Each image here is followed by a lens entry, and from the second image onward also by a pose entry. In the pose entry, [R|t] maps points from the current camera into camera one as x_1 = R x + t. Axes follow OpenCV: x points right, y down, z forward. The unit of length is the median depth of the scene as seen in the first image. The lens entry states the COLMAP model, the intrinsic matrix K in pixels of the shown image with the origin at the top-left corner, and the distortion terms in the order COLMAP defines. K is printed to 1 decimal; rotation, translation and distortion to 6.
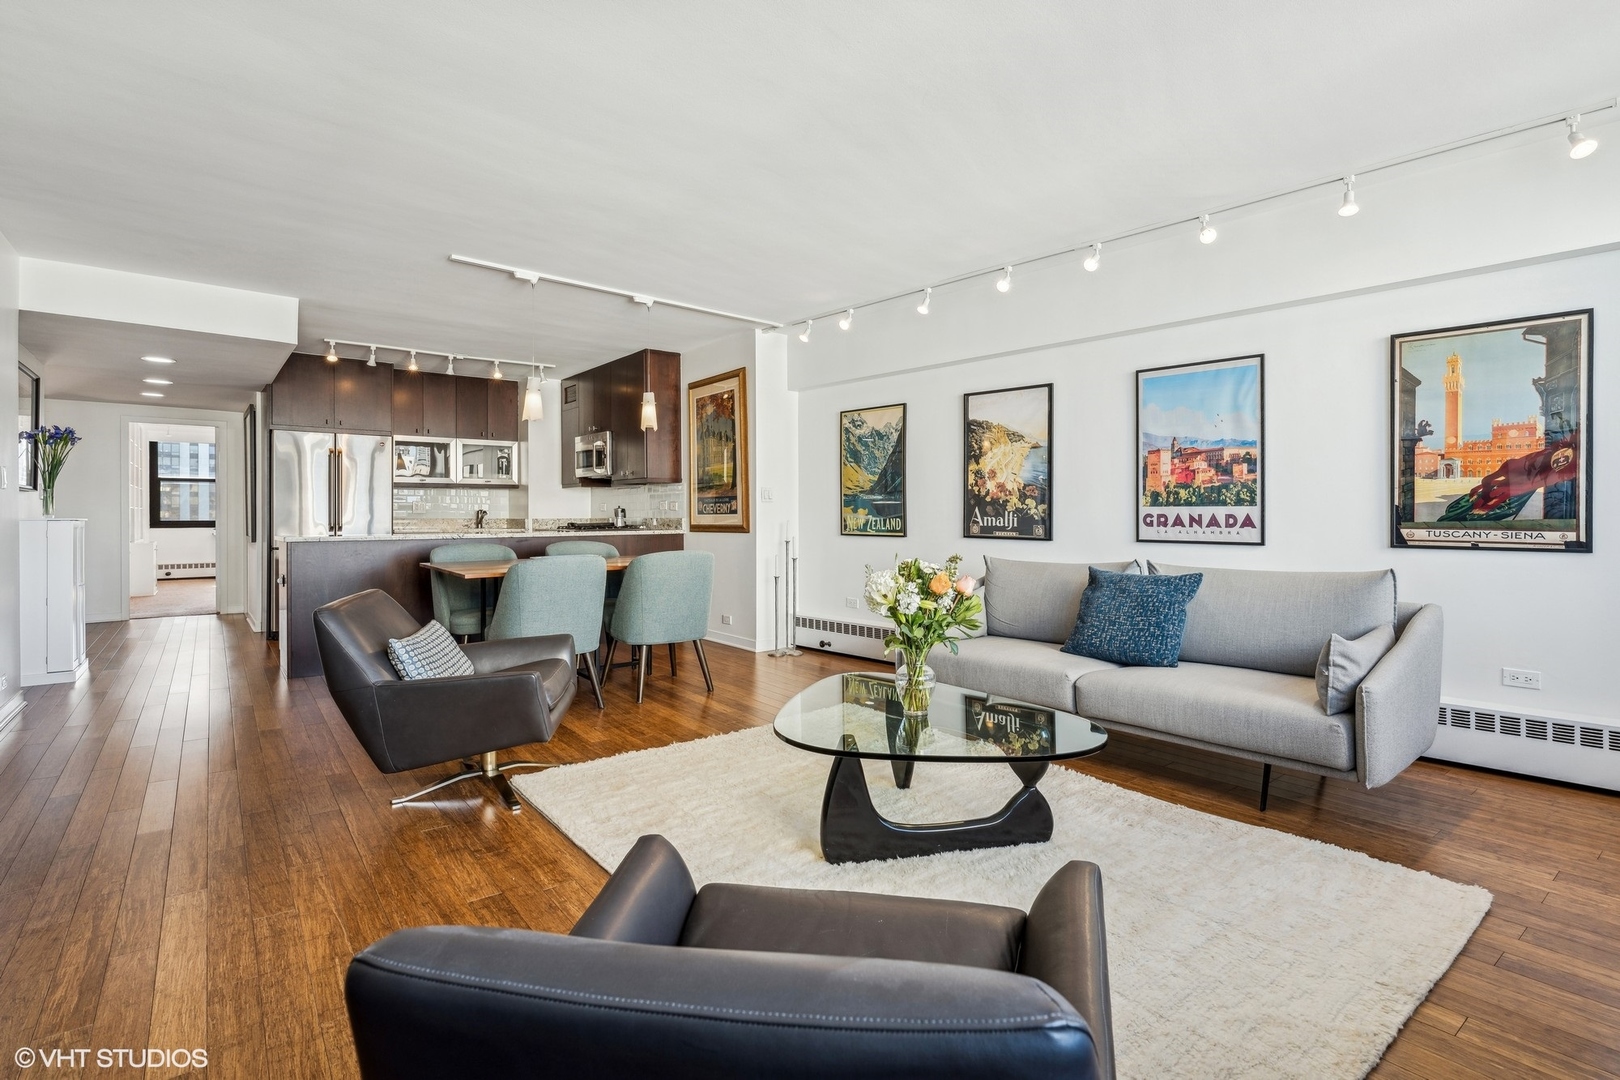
lens RADIAL K [[777.7, 0, 806.5], [0, 777.7, 522.4], [0, 0, 1]] dist [-0.003555, 0.000359]
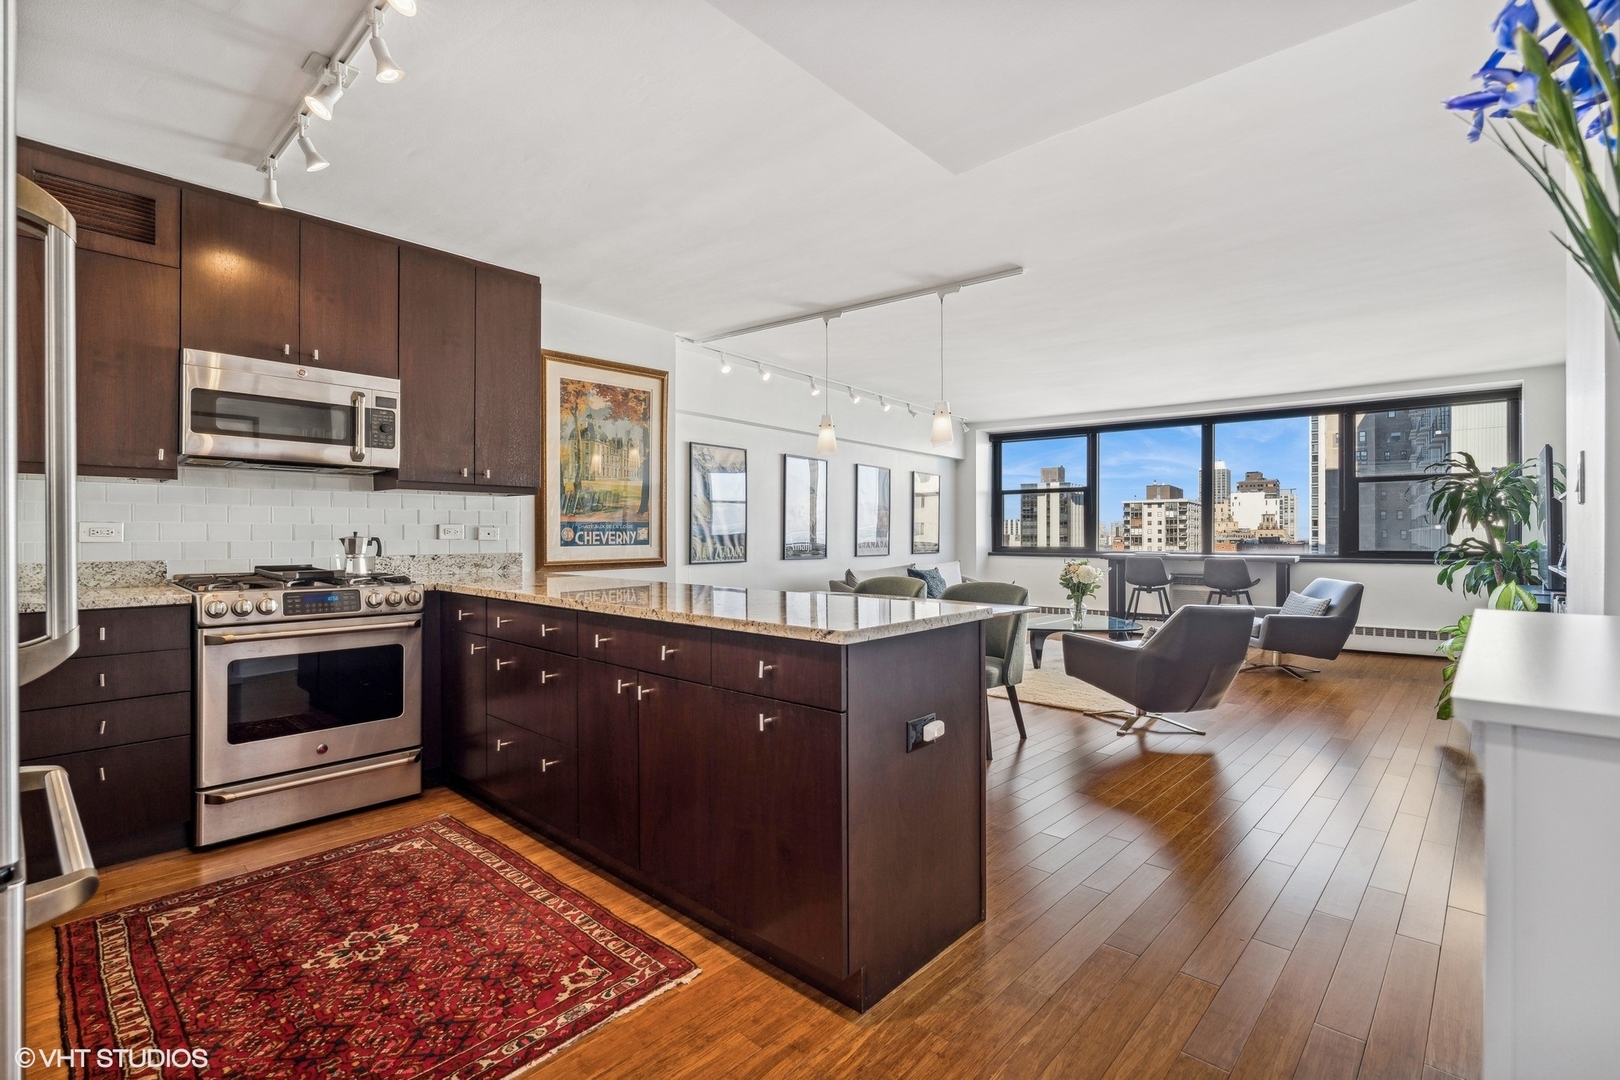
lens RADIAL K [[734.4, 0, 808.2], [0, 734.4, 533.7], [0, 0, 1]] dist [-0.001579, -0.000250]
pose [[-0.158969, 0.001894, 0.987282, -1.097698], [0.009914, 0.999951, -0.000322, -0.025606], [-0.987234, 0.009736, -0.158980, 1.194046]]
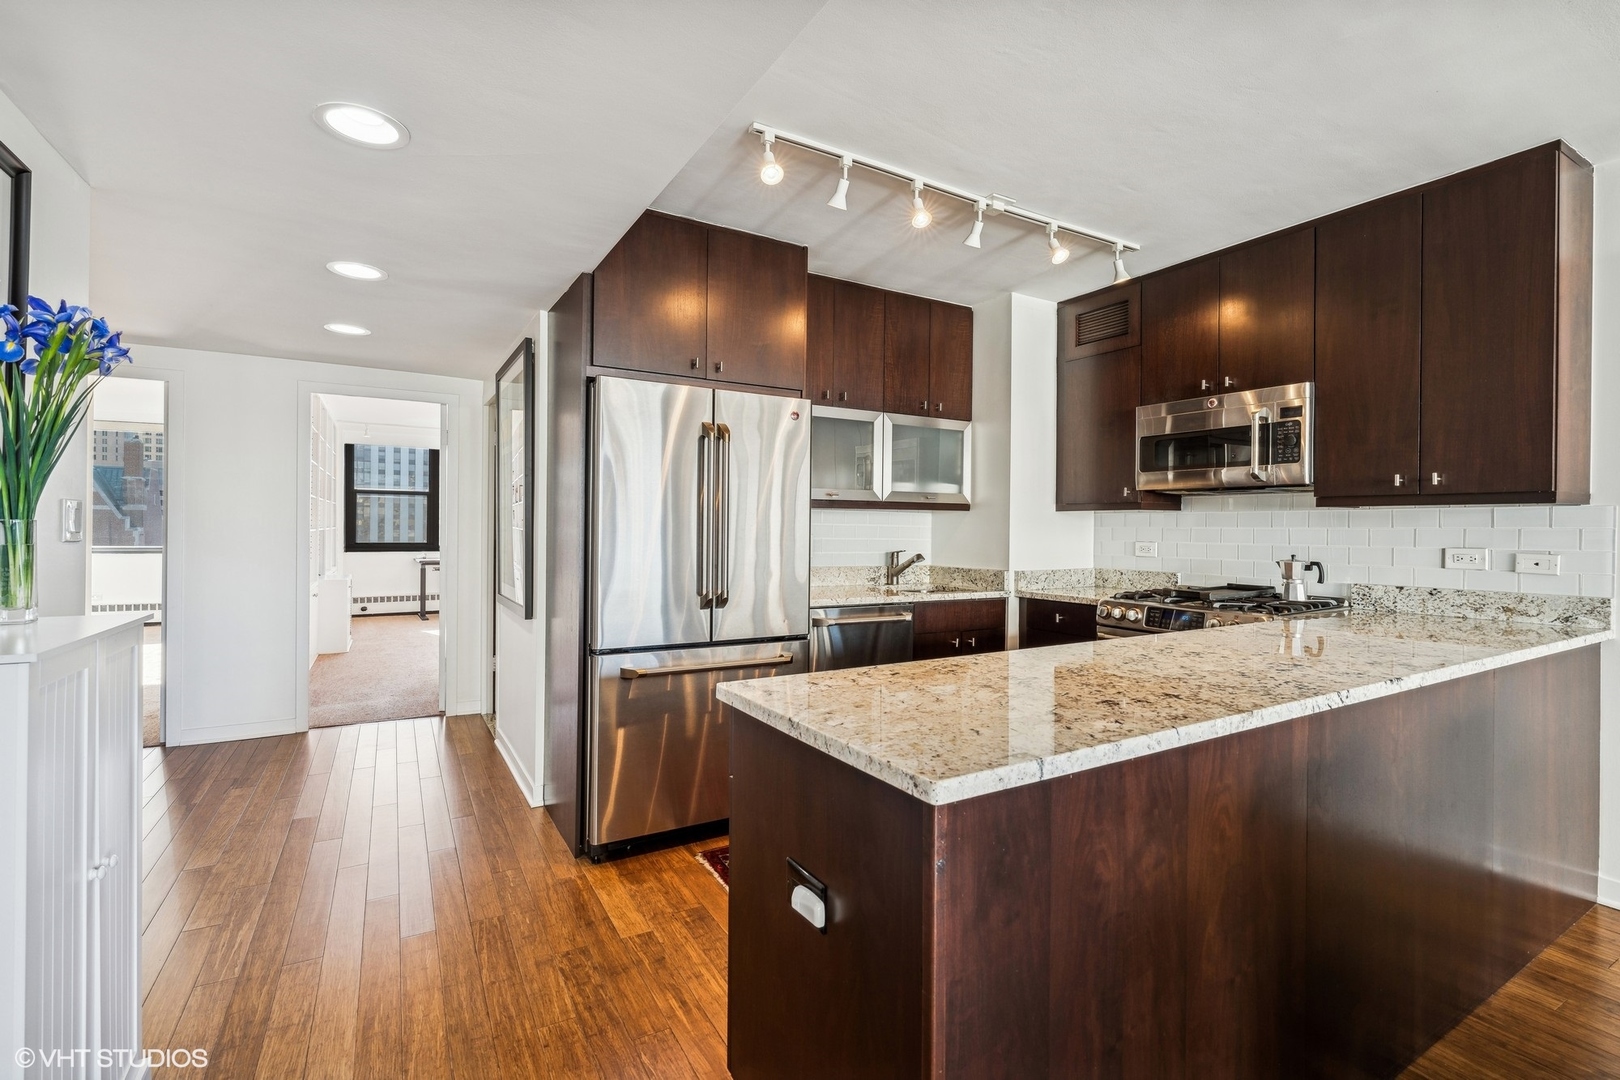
lens RADIAL K [[734.4, 0, 808.2], [0, 734.4, 533.7], [0, 0, 1]] dist [-0.001579, -0.000250]
pose [[0.990004, 0.011438, -0.140573, -0.685948], [-0.011509, 0.999934, 0.000305, -0.045096], [0.140567, 0.001316, 0.990070, 0.819365]]
